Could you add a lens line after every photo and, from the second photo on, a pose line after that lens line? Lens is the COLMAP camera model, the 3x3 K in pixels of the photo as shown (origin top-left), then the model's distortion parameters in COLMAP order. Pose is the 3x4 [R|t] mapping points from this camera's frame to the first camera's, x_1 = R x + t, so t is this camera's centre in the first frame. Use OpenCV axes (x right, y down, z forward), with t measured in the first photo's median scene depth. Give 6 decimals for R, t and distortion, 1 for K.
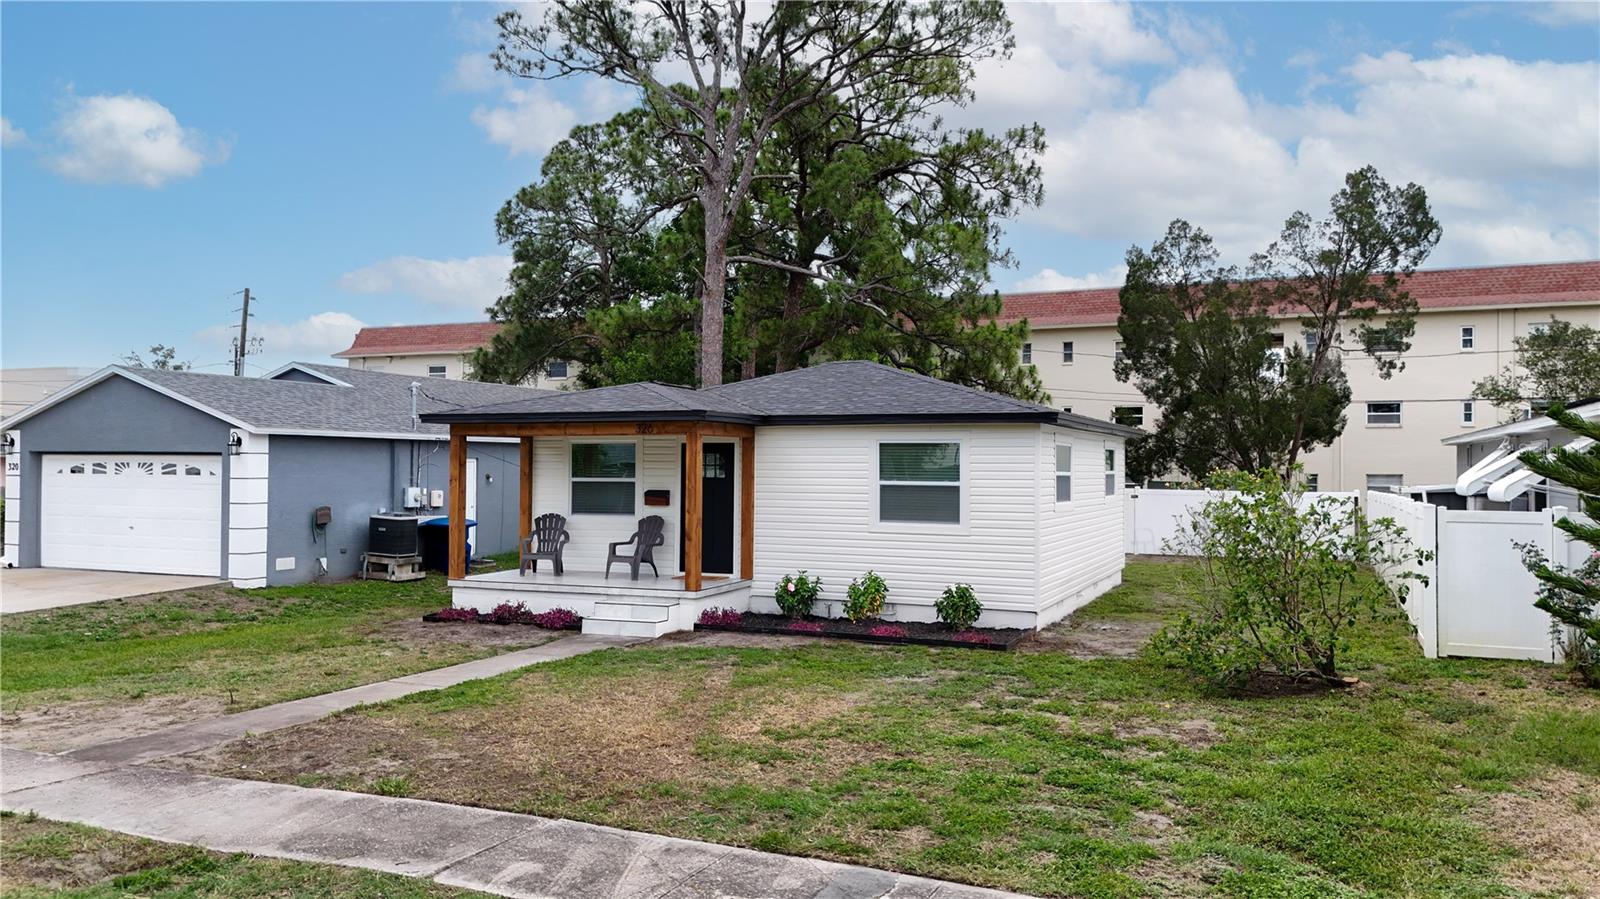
lens RADIAL K [[1184.1, 0, 800.0], [0, 1184.1, 449.5], [0, 0, 1]] dist [0.027676, 0.000184]
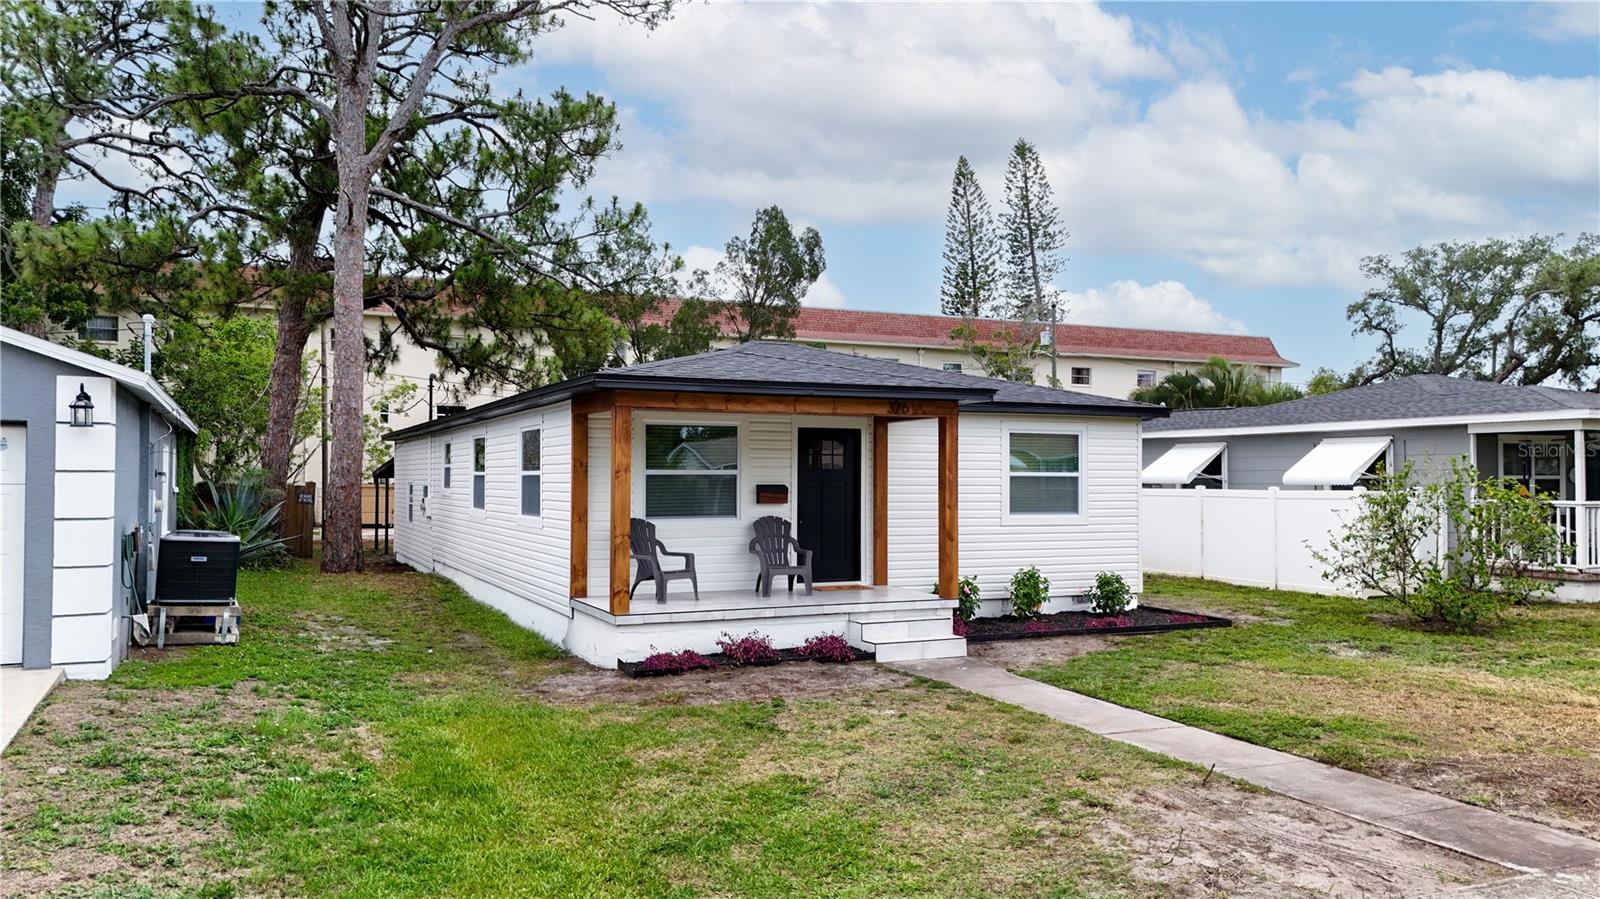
lens RADIAL K [[1183.1, 0, 800.0], [0, 1183.1, 449.5], [0, 0, 1]] dist [0.084325, -0.096209]
pose [[0.667775, 0.015007, 0.744212, -0.716051], [-0.009687, 0.999887, -0.011470, 0.019536], [-0.744300, 0.000450, 0.667845, 0.448776]]
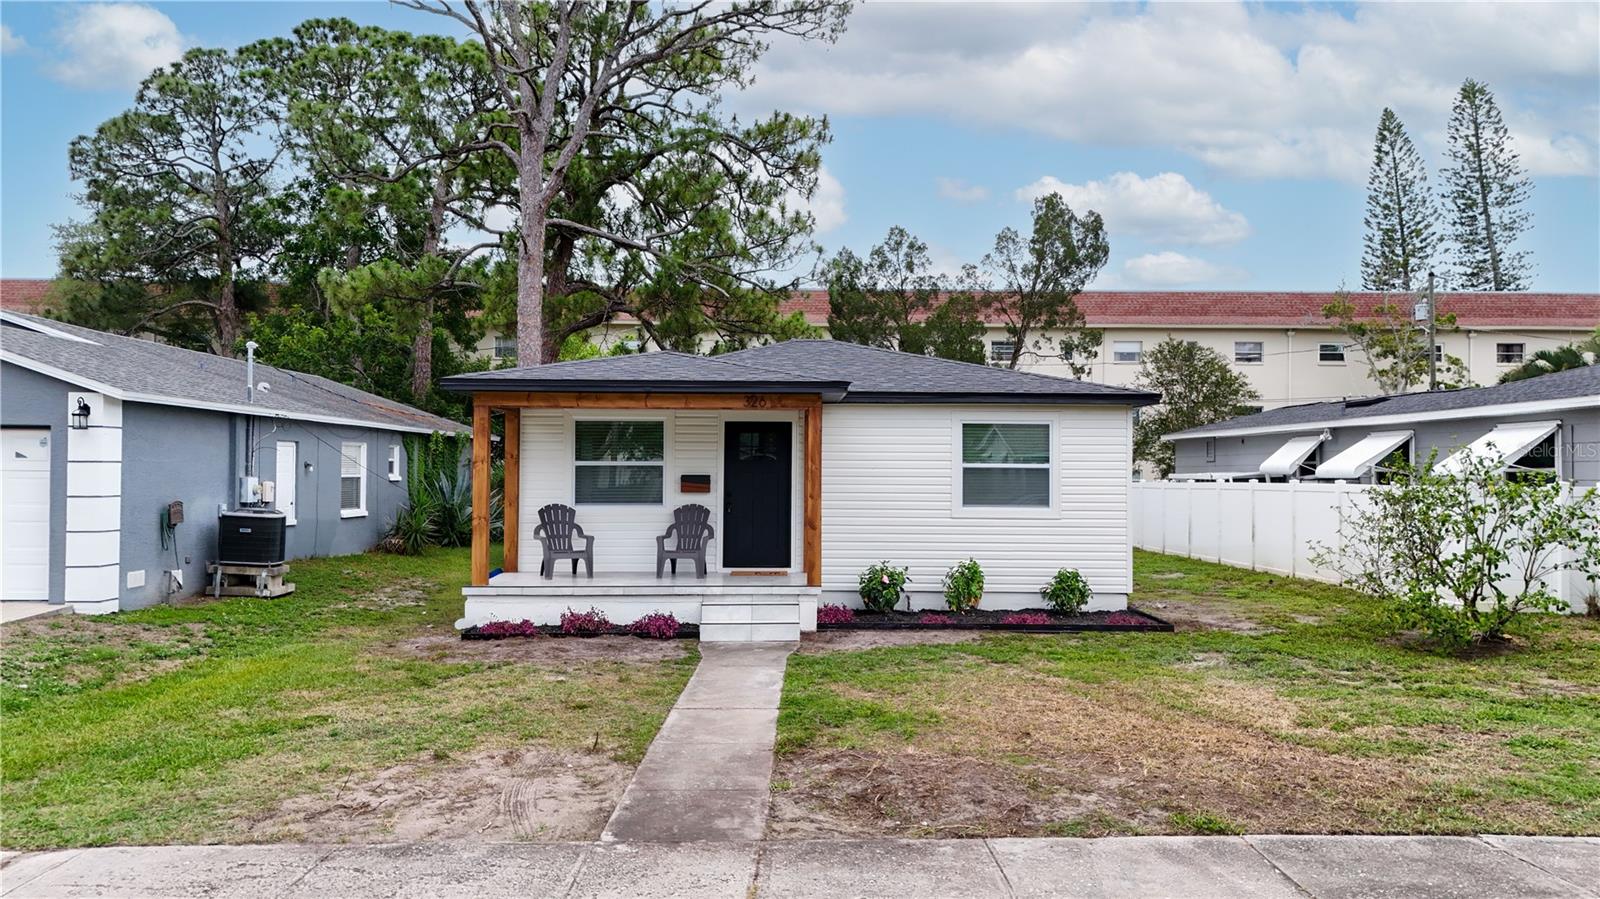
lens RADIAL K [[1183.1, 0, 800.0], [0, 1183.1, 449.5], [0, 0, 1]] dist [0.084325, -0.096209]
pose [[0.908927, 0.007851, 0.416882, -0.417613], [-0.007021, 0.999969, -0.003524, 0.018277], [-0.416897, 0.000276, 0.908954, 0.177133]]
